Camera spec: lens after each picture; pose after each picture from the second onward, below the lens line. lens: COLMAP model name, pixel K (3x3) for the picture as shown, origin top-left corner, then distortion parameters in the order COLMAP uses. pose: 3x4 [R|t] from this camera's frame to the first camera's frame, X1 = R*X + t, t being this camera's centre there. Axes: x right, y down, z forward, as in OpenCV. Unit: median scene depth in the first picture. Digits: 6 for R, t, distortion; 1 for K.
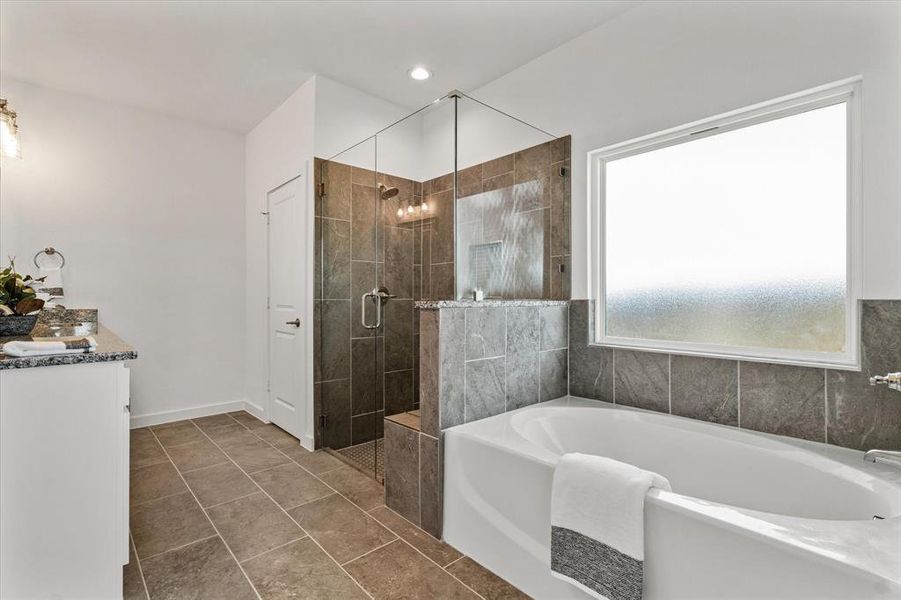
lens RADIAL K [[415.5, 0, 450.5], [0, 415.5, 300.0], [0, 0, 1]] dist [0.001856, 0.000794]
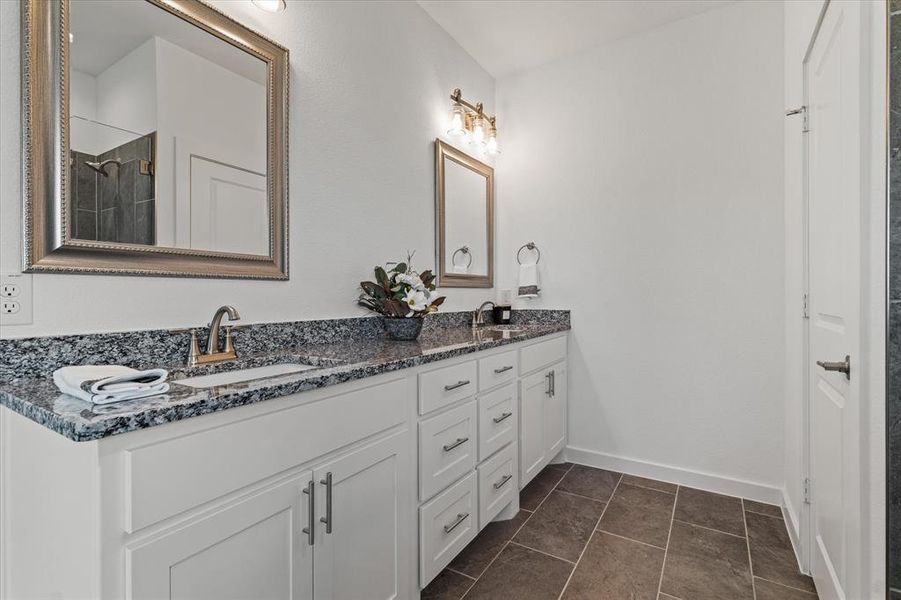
lens RADIAL K [[415.5, 0, 450.5], [0, 415.5, 300.0], [0, 0, 1]] dist [0.001856, 0.000794]
pose [[0.256824, 0.006771, -0.966434, -0.115906], [-0.001071, 0.999977, 0.006722, -0.003505], [0.966458, -0.000691, 0.256825, 0.572107]]
